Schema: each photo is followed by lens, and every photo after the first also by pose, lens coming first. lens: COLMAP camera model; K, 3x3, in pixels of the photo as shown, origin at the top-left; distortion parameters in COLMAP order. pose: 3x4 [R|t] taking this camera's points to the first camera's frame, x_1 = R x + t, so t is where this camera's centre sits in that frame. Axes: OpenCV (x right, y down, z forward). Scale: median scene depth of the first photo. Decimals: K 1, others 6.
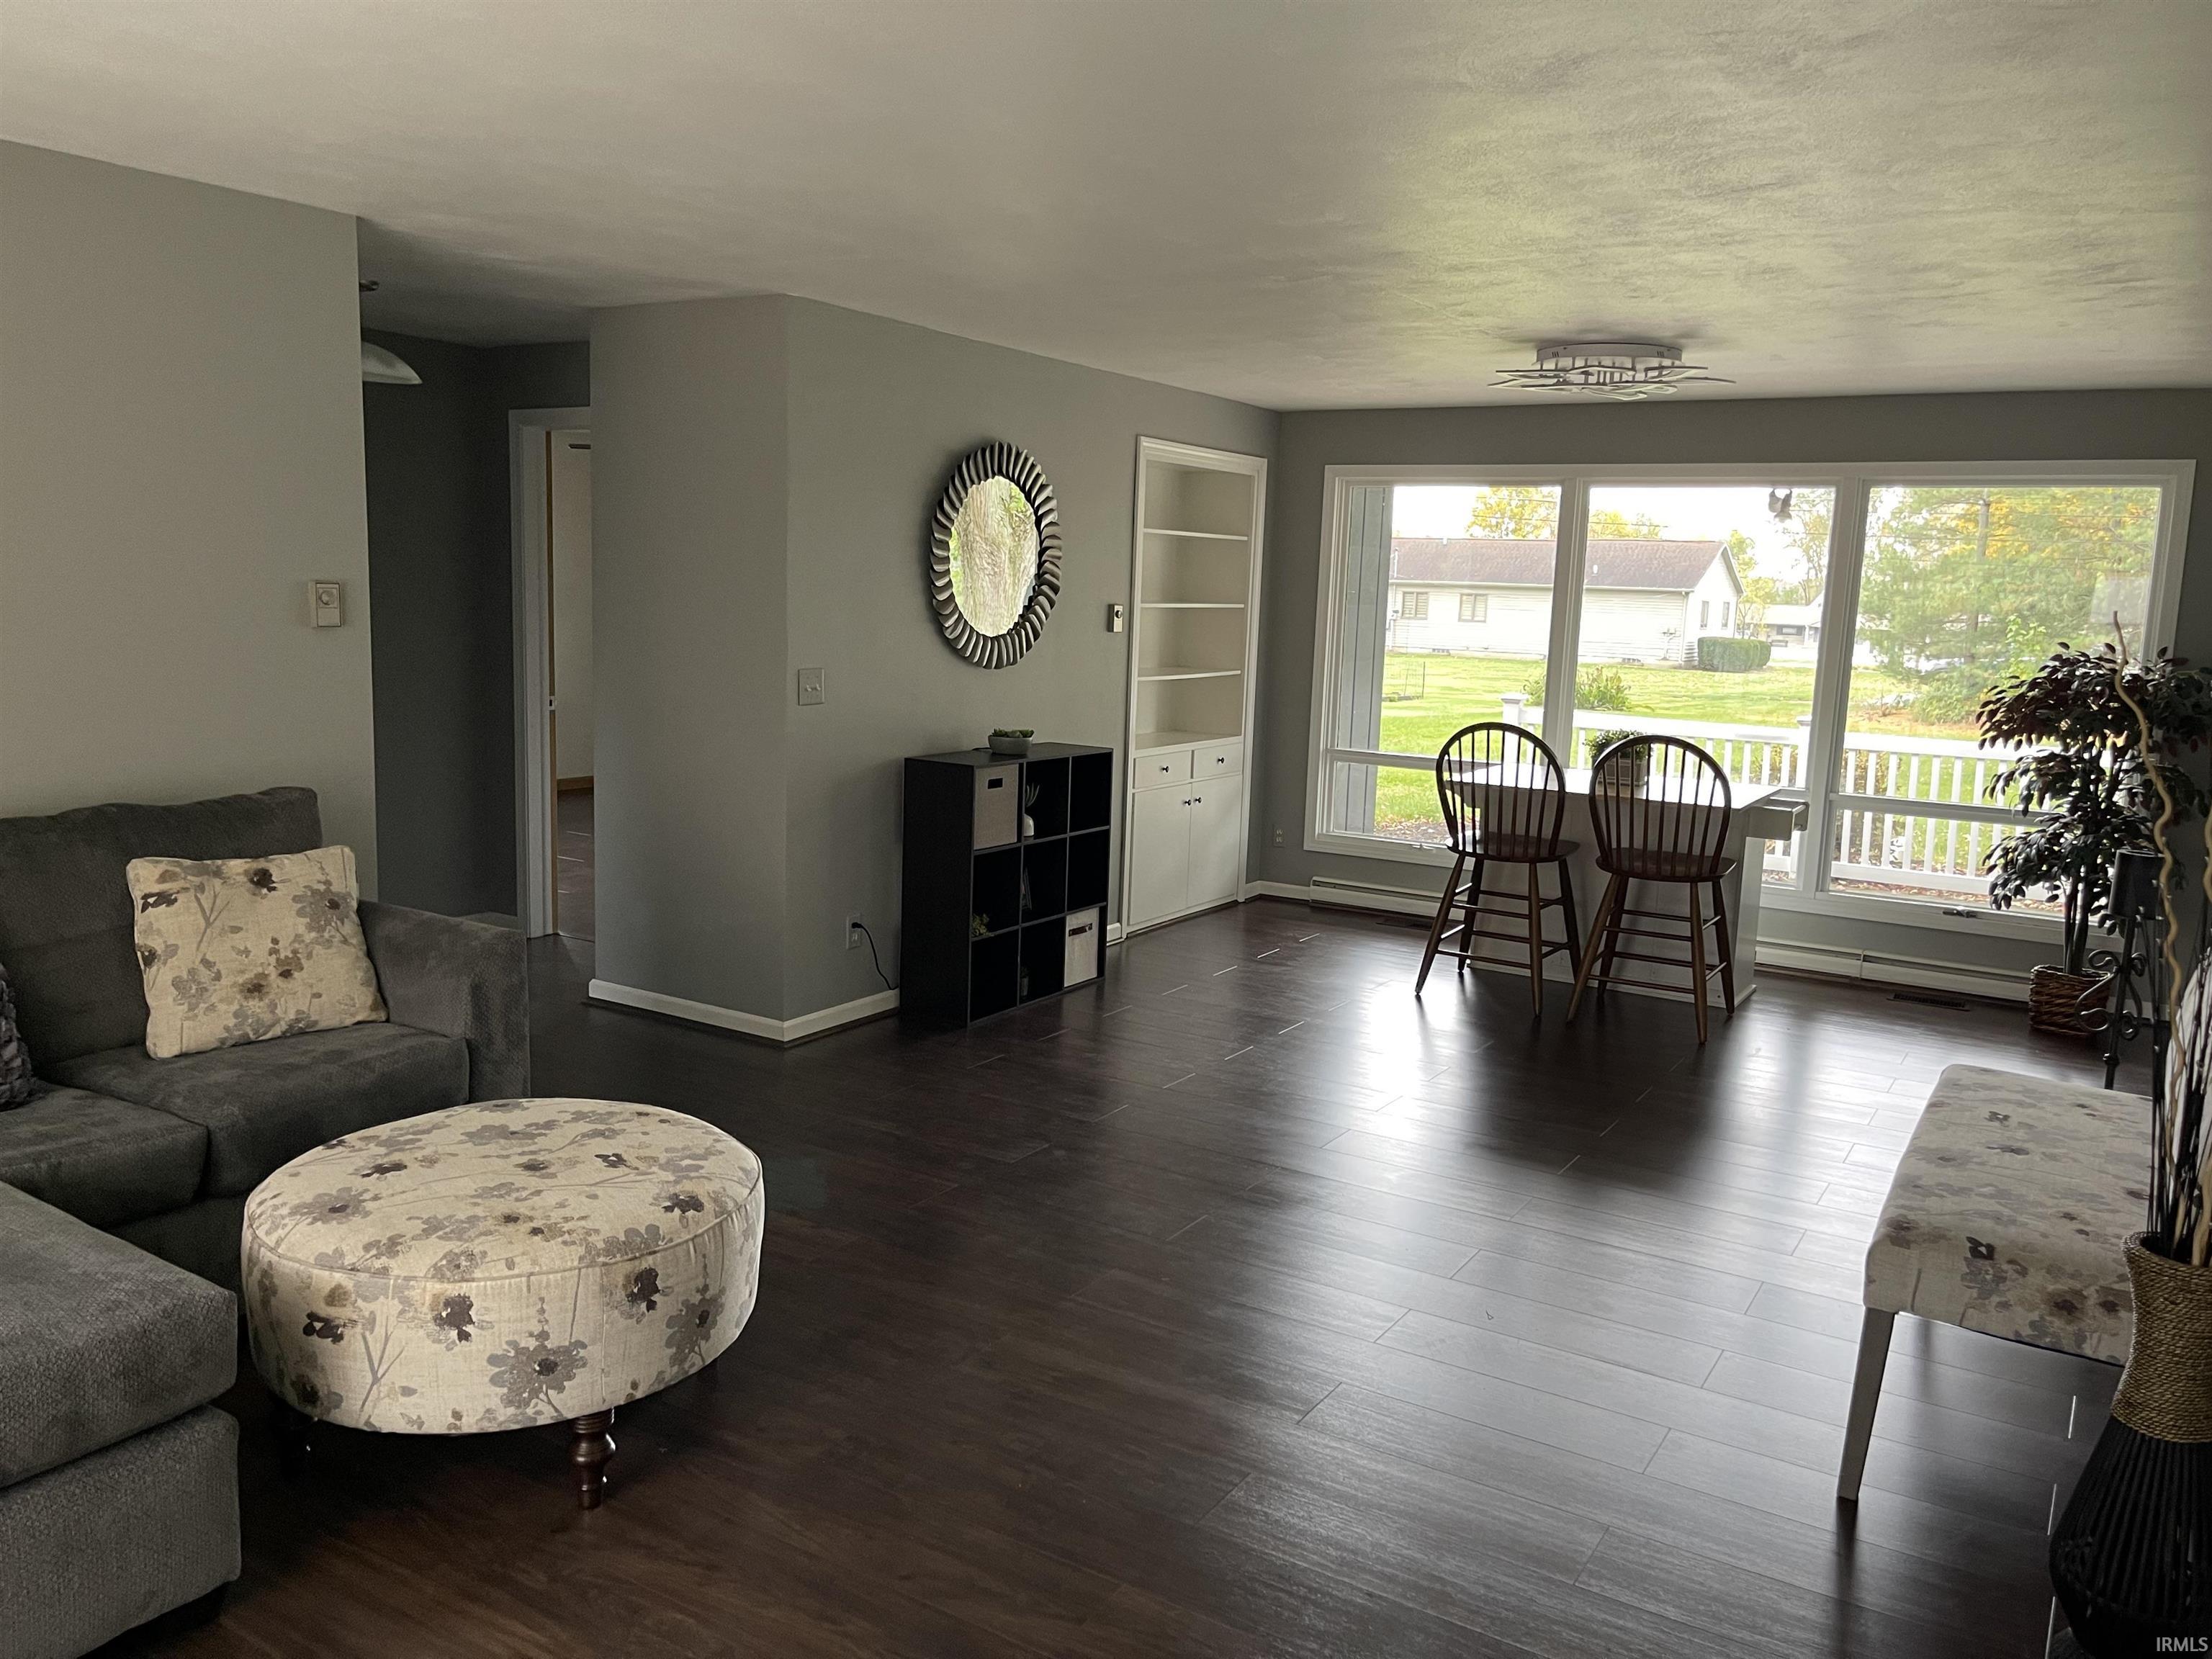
lens RADIAL K [[1693.0, 0, 1102.5], [0, 1693.0, 823.0], [0, 0, 1]] dist [0.028626, -0.027667]
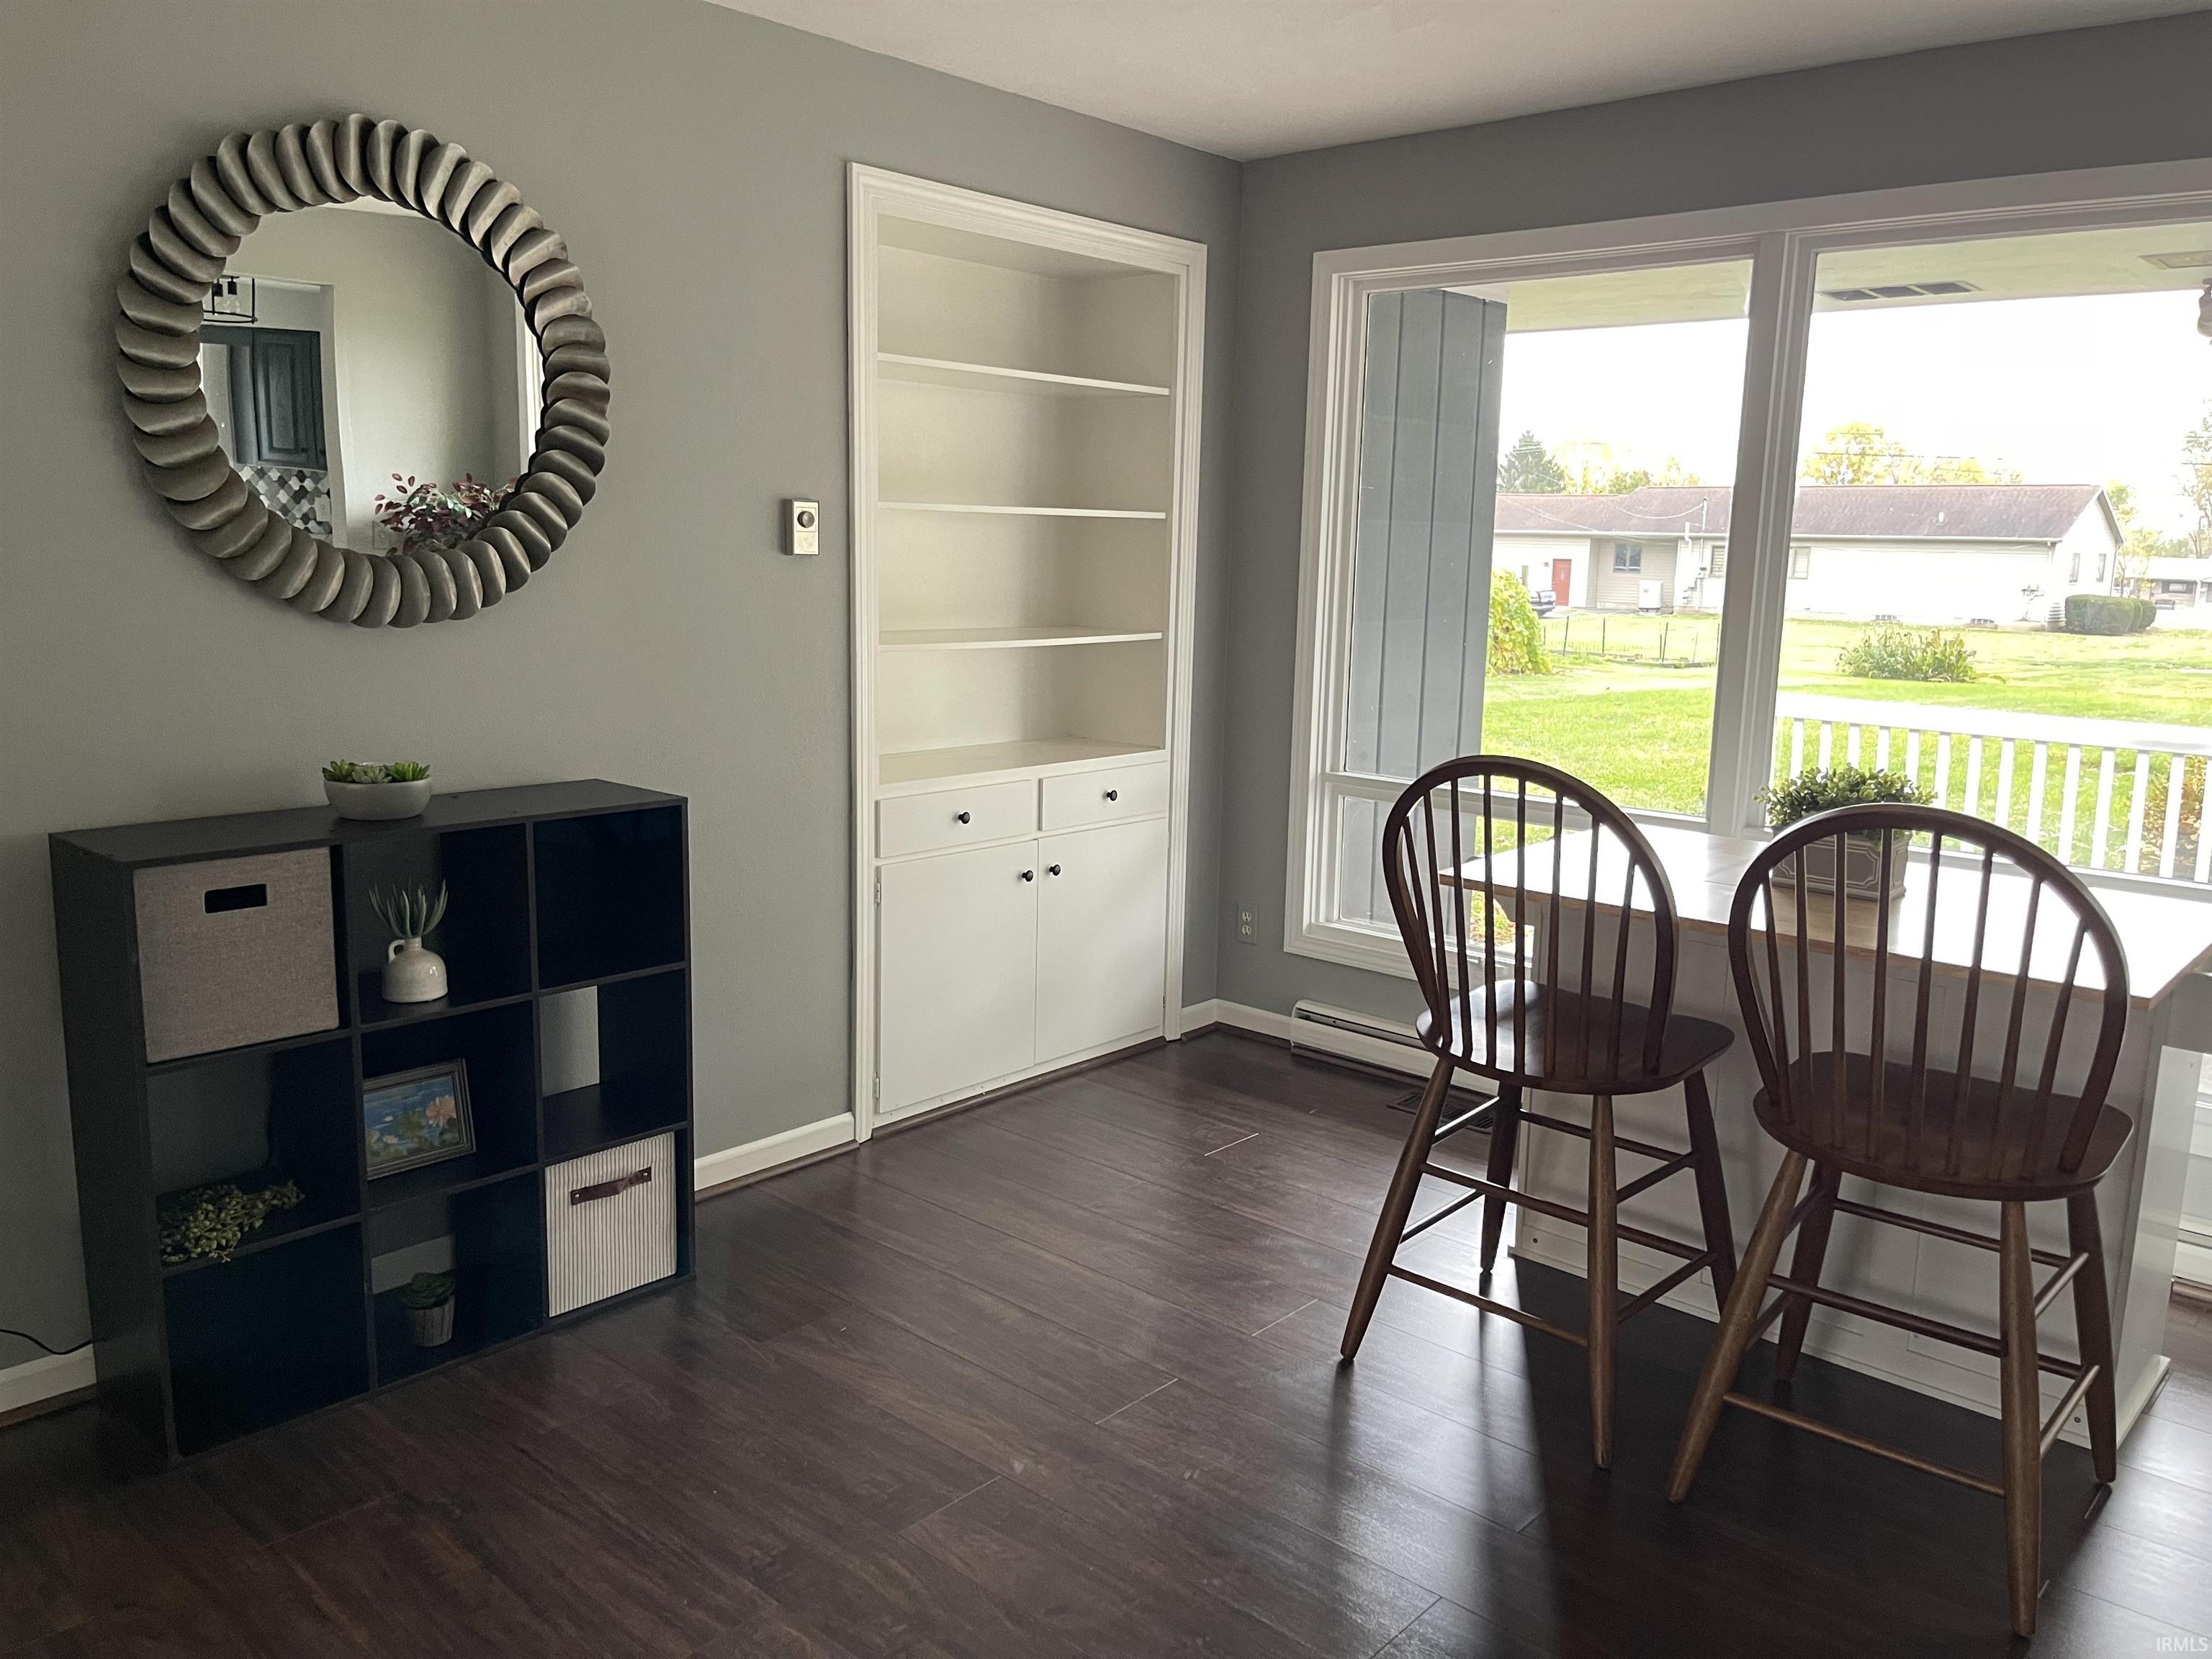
lens RADIAL K [[1693.0, 0, 1119.0], [0, 1693.0, 811.4], [0, 0, 1]] dist [0.028626, -0.027667]
pose [[0.985727, 0.016057, -0.167584, 0.187656], [-0.013704, 0.999791, 0.015186, -0.045678], [0.167793, -0.012673, 0.985741, 0.520665]]
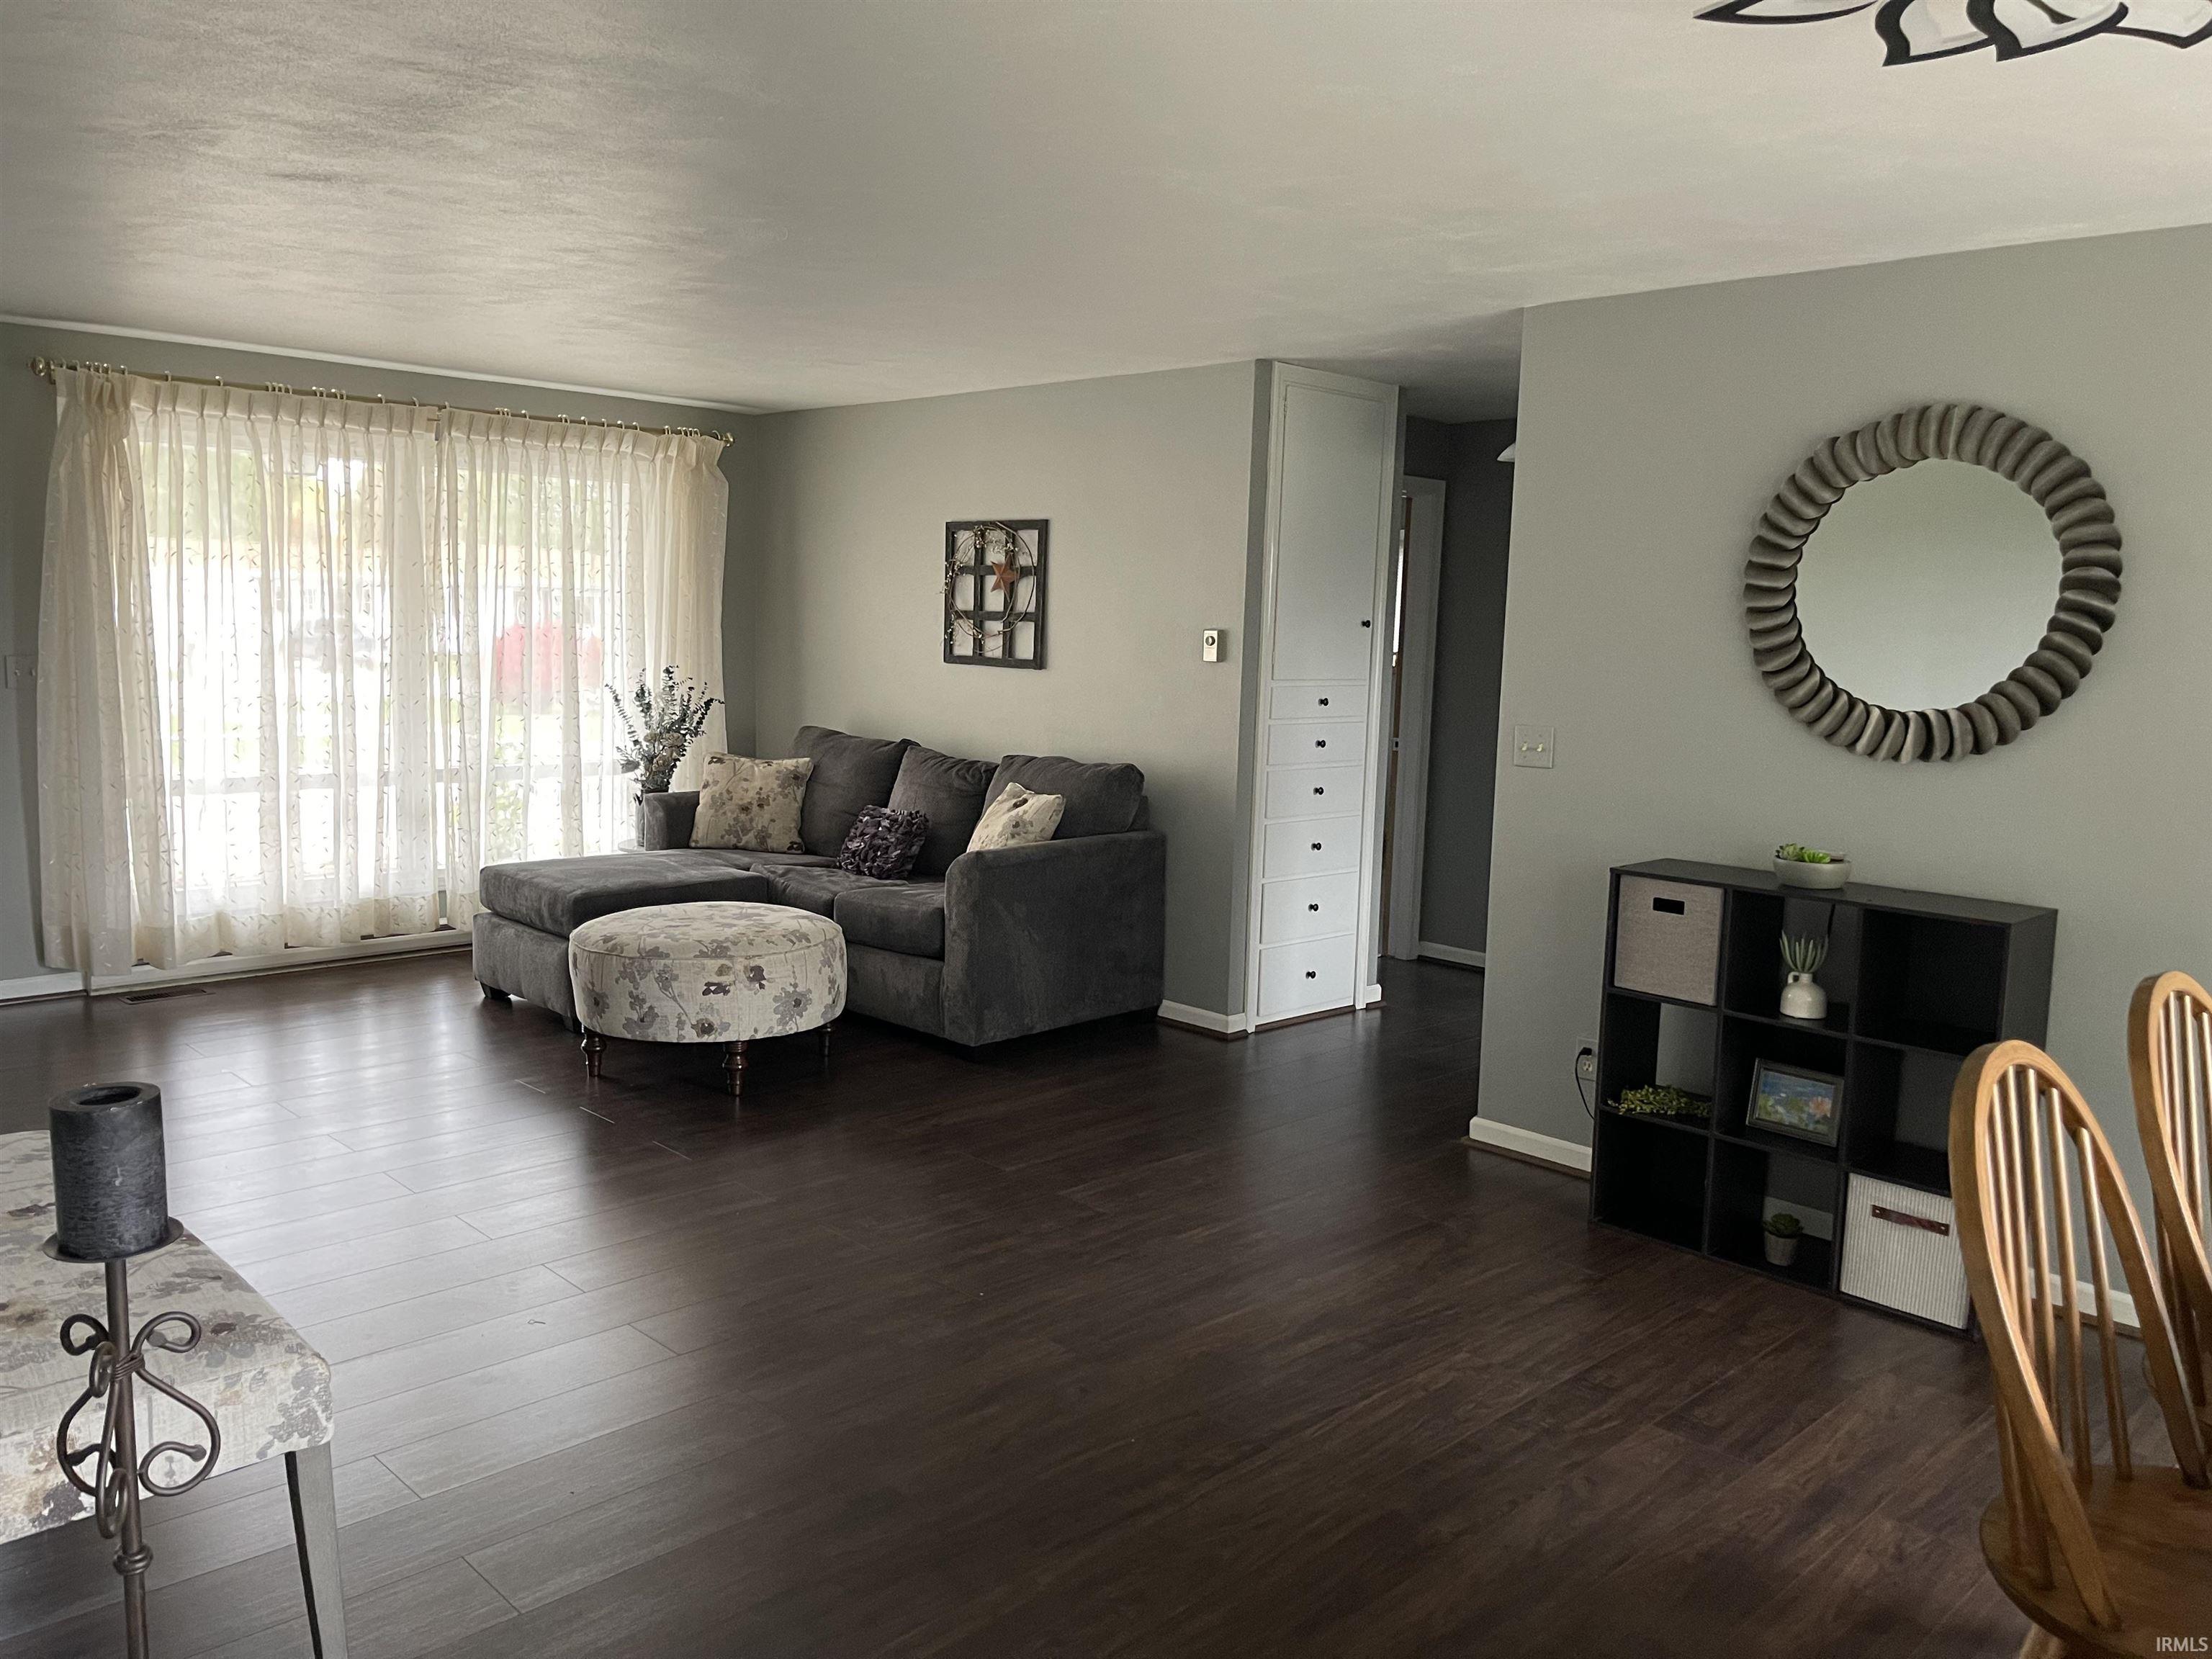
lens RADIAL K [[1693.0, 0, 1114.7], [0, 1693.0, 822.3], [0, 0, 1]] dist [0.028626, -0.027667]
pose [[-0.242463, 0.067692, -0.967796, 0.561917], [-0.177078, 0.977717, 0.112749, -0.080493], [0.953863, 0.198713, -0.225073, 0.783158]]
